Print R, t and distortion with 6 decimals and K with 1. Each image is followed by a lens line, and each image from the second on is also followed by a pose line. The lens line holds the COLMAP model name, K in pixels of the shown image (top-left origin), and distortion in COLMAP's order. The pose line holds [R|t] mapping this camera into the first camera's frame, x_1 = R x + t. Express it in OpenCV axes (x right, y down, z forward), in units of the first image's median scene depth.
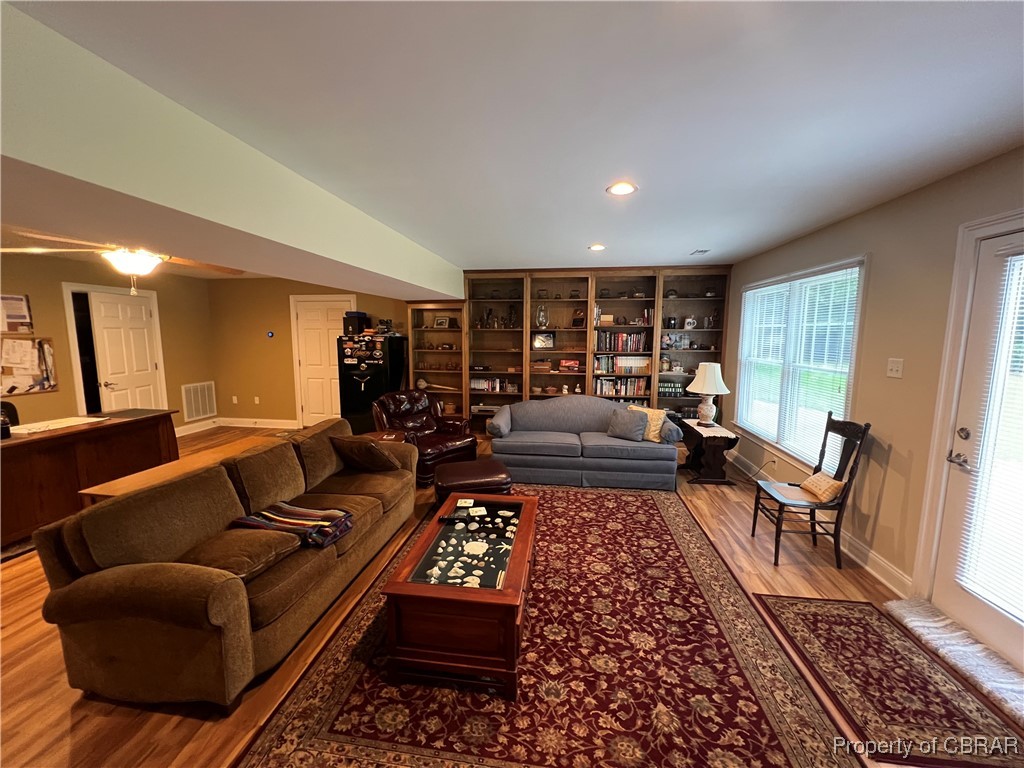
lens RADIAL K [[414.2, 0, 510.6], [0, 414.2, 383.2], [0, 0, 1]] dist [-0.001246, -0.000052]
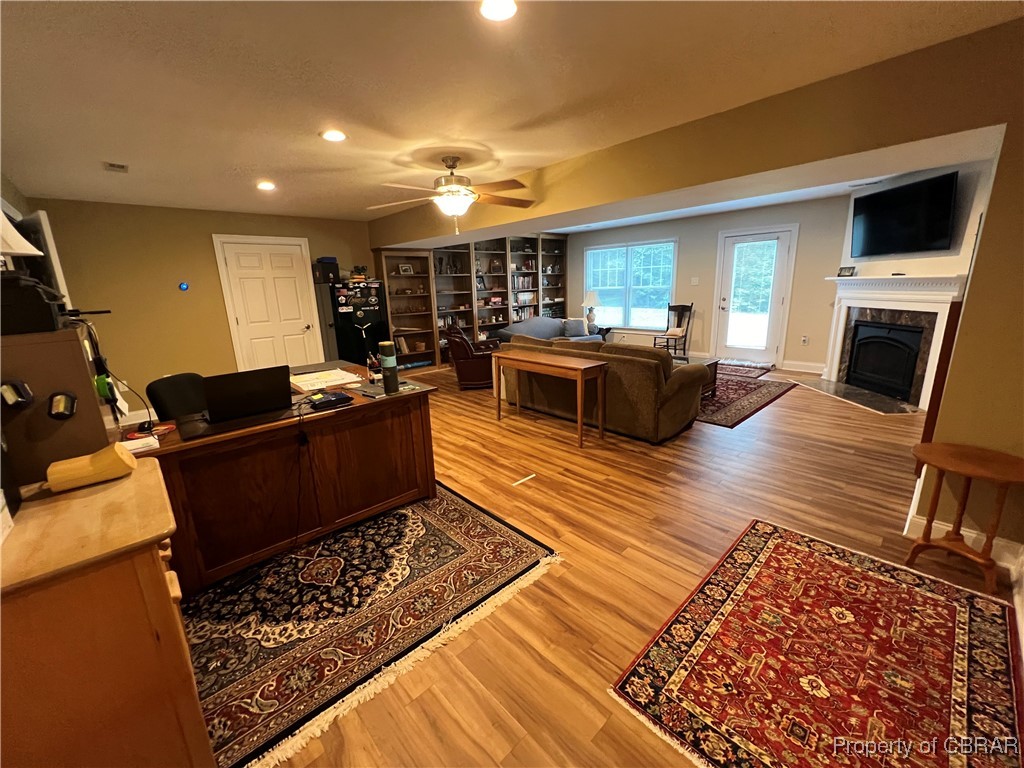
lens RADIAL K [[414.2, 0, 512.1], [0, 414.2, 383.5], [0, 0, 1]] dist [-0.001246, -0.000052]
pose [[0.629223, -0.204403, 0.749865, -0.917380], [0.131234, 0.978887, 0.156711, 0.016248], [-0.766066, -0.000199, 0.642762, 0.075033]]
